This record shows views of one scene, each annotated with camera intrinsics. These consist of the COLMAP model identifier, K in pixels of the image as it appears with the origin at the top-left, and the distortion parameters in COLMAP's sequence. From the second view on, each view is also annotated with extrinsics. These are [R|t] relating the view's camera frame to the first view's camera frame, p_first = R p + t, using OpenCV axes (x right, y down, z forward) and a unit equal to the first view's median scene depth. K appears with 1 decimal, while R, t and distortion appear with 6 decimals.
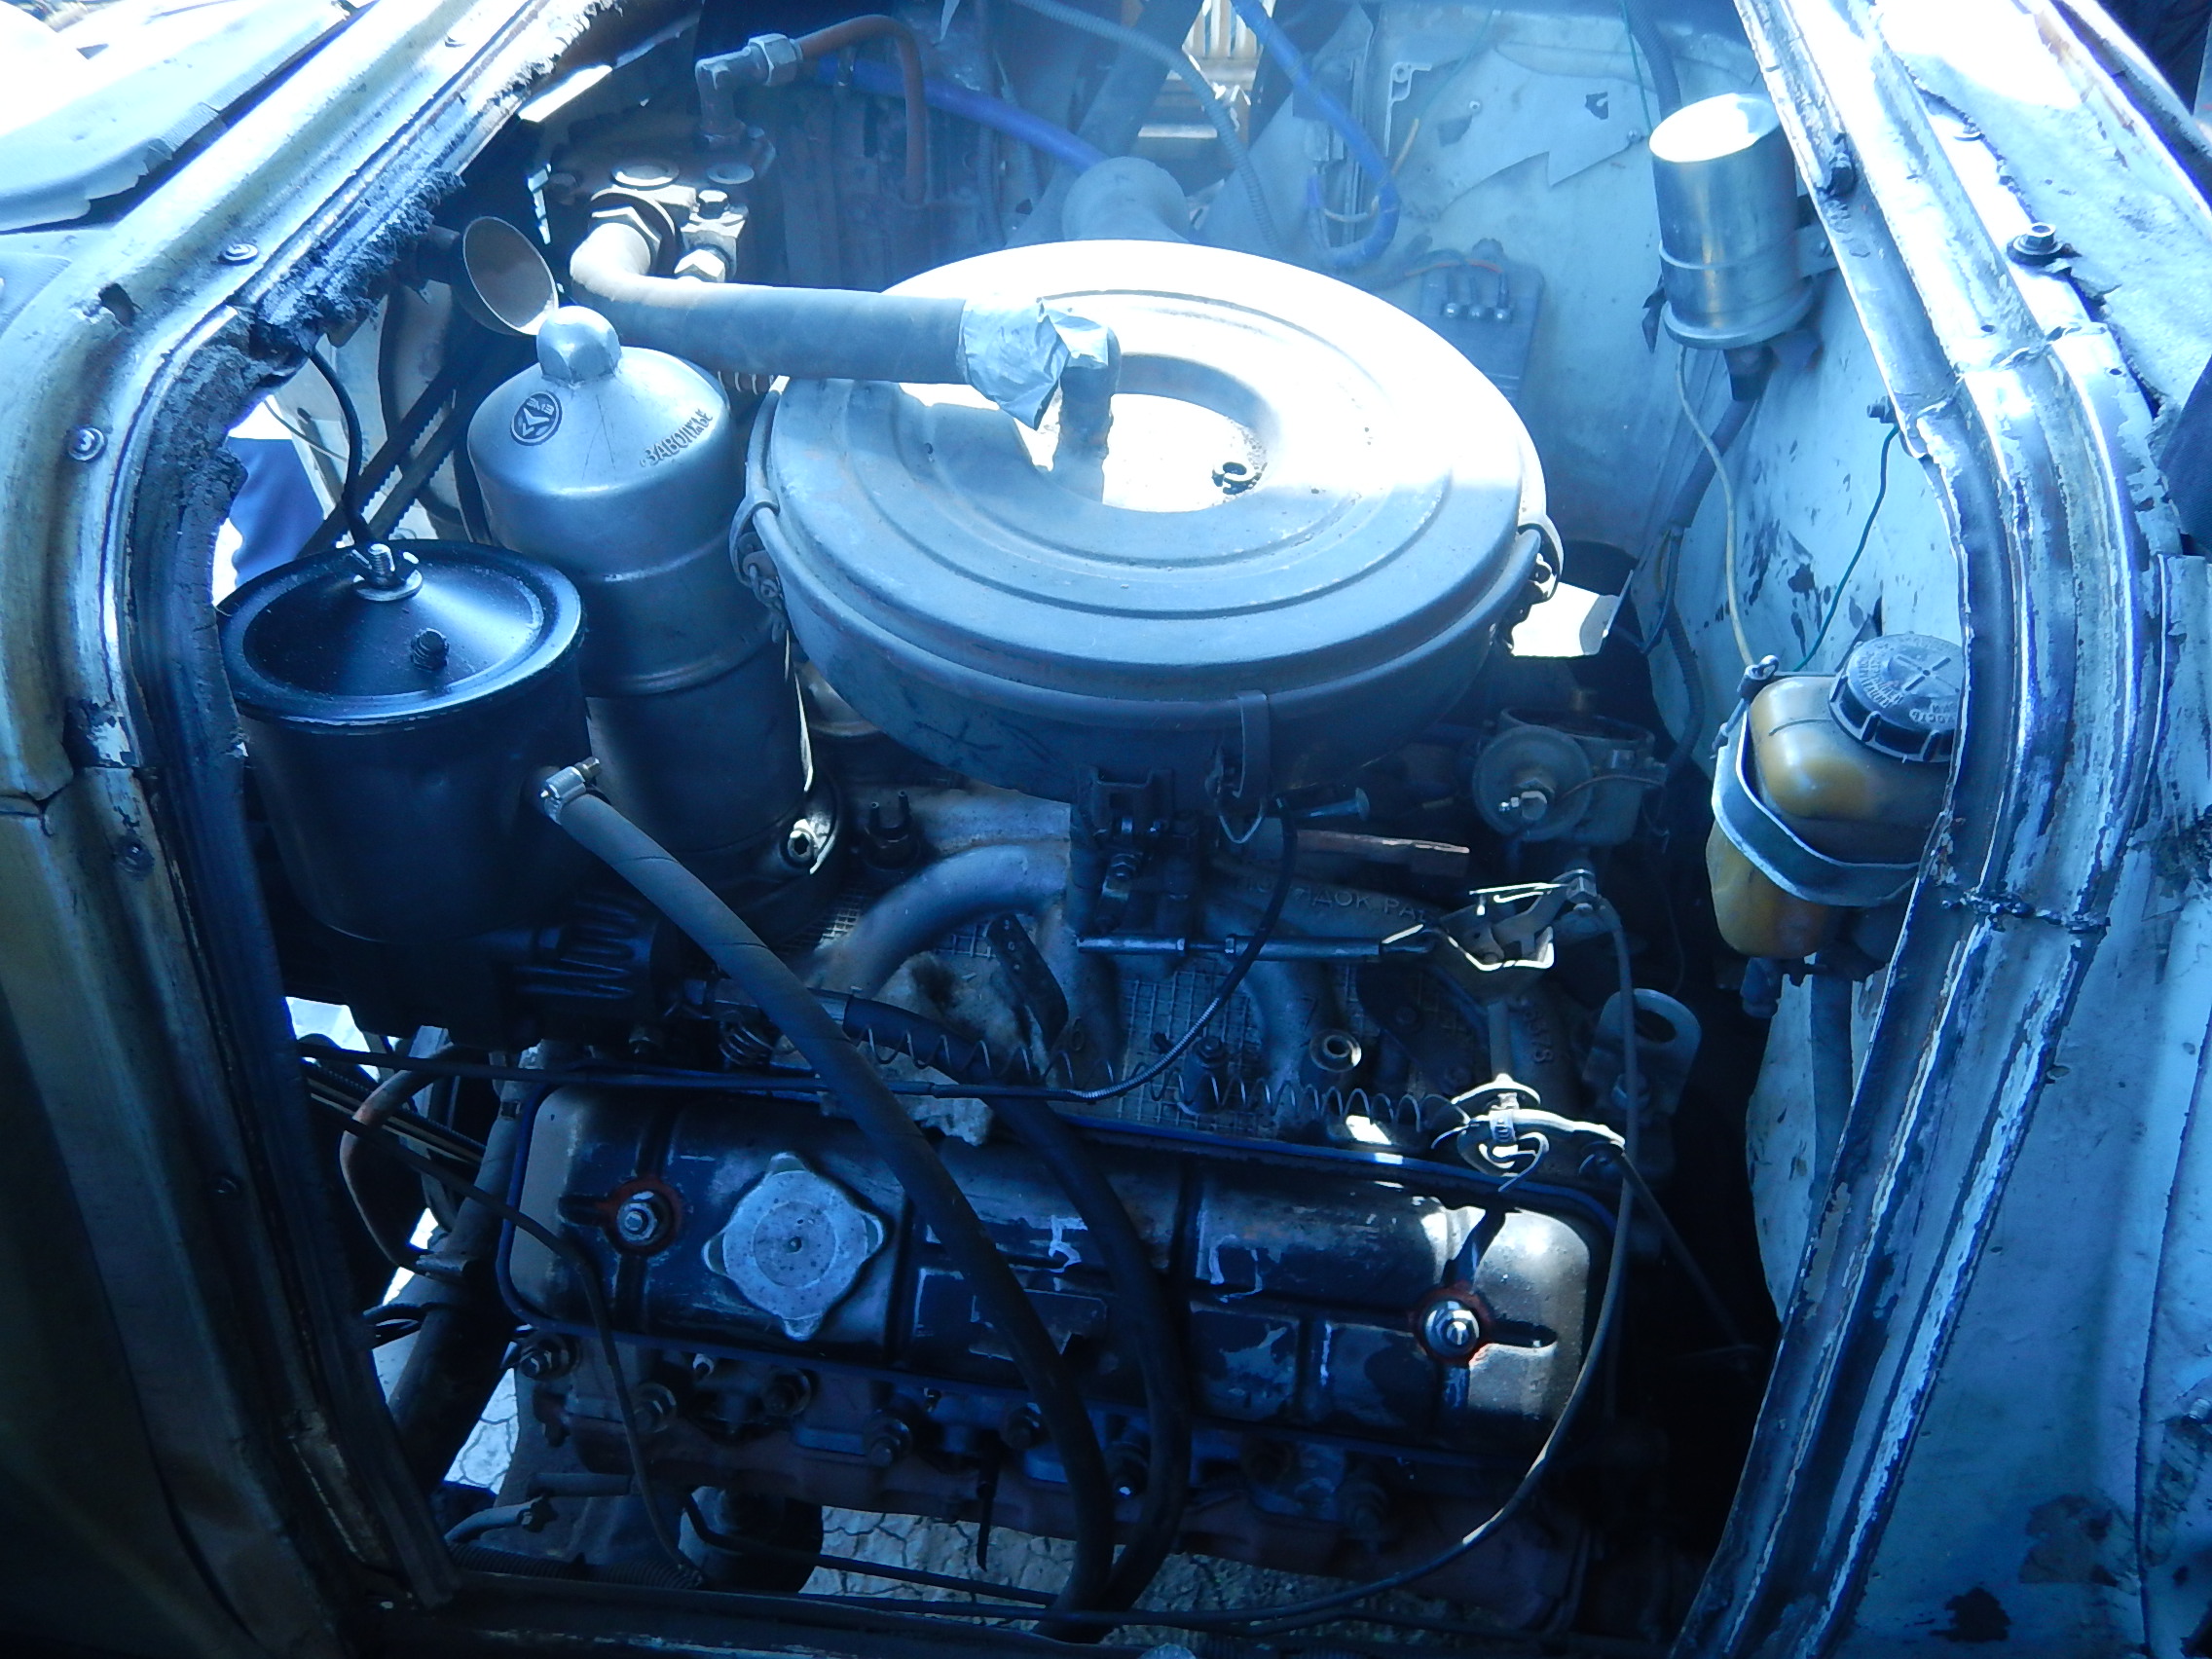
lens RADIAL K [[1579.7, 0, 1115.8], [0, 1579.7, 835.4], [0, 0, 1]] dist [0.001562, 0.003319]
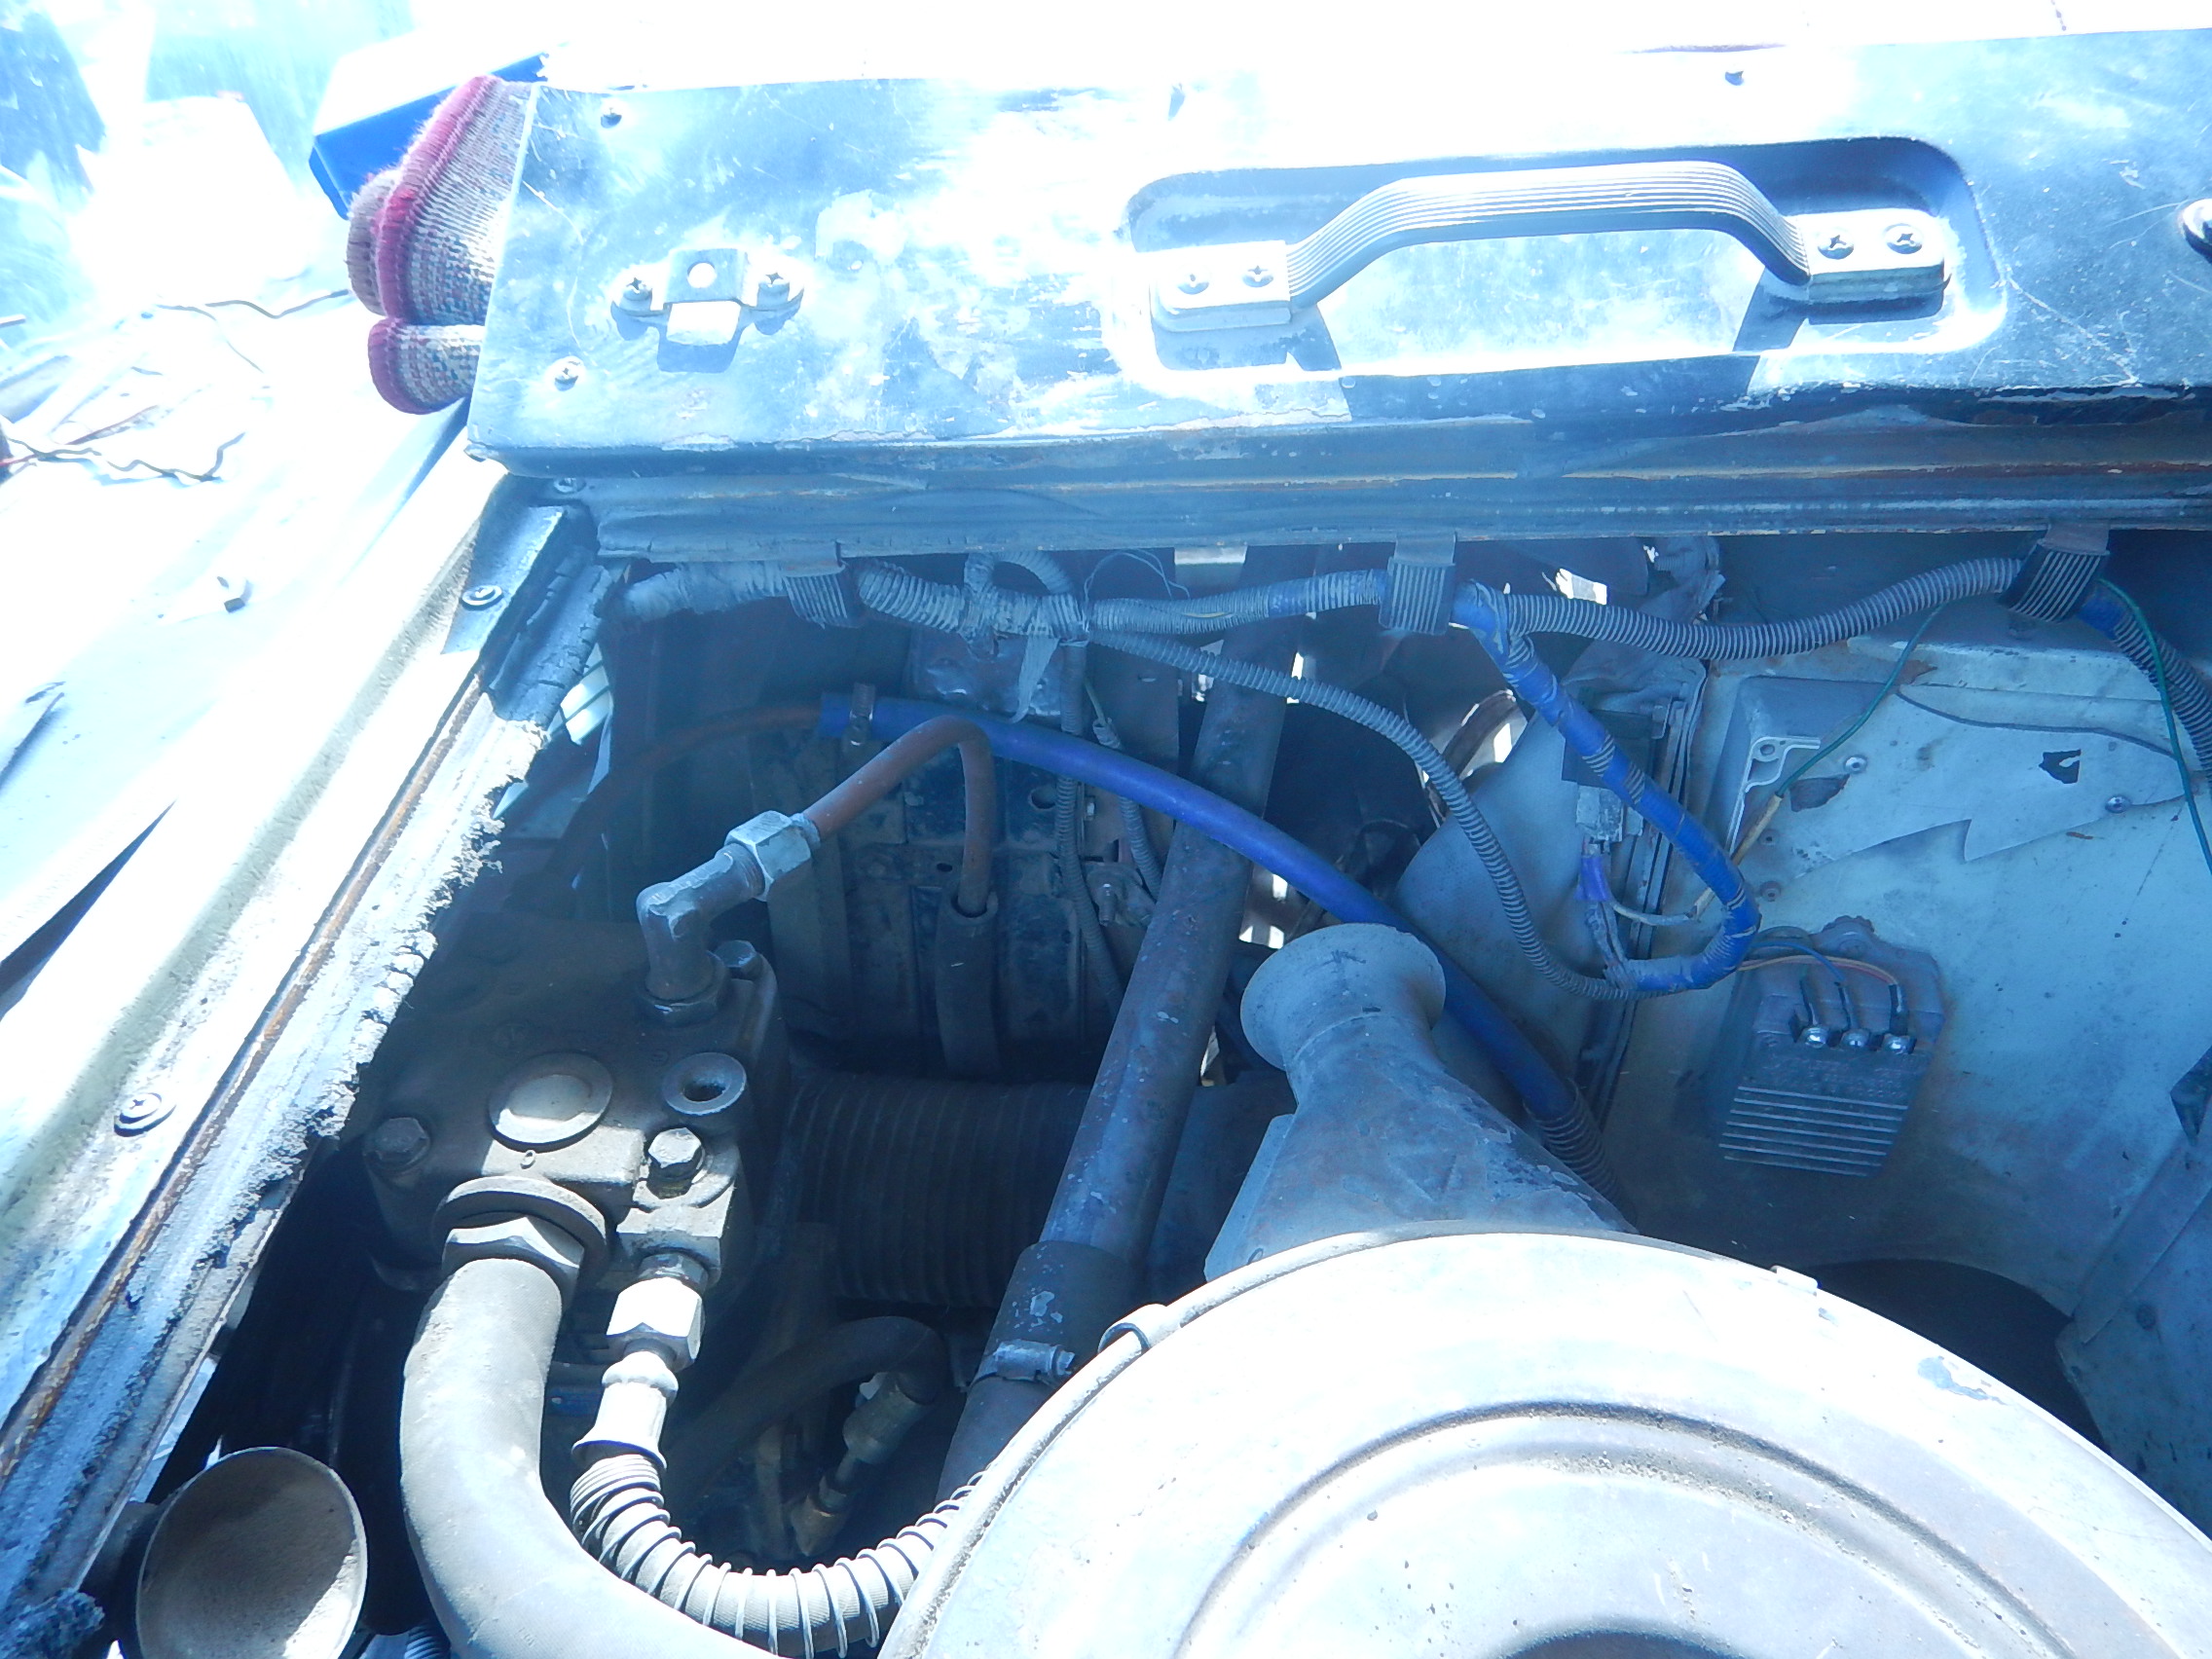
lens RADIAL K [[1579.7, 0, 1095.0], [0, 1579.7, 824.4], [0, 0, 1]] dist [0.001562, 0.003319]
pose [[0.997942, -0.058797, 0.025591, -0.102304], [0.061661, 0.989427, -0.131272, -0.383760], [-0.017602, 0.132579, 0.991016, 0.384310]]
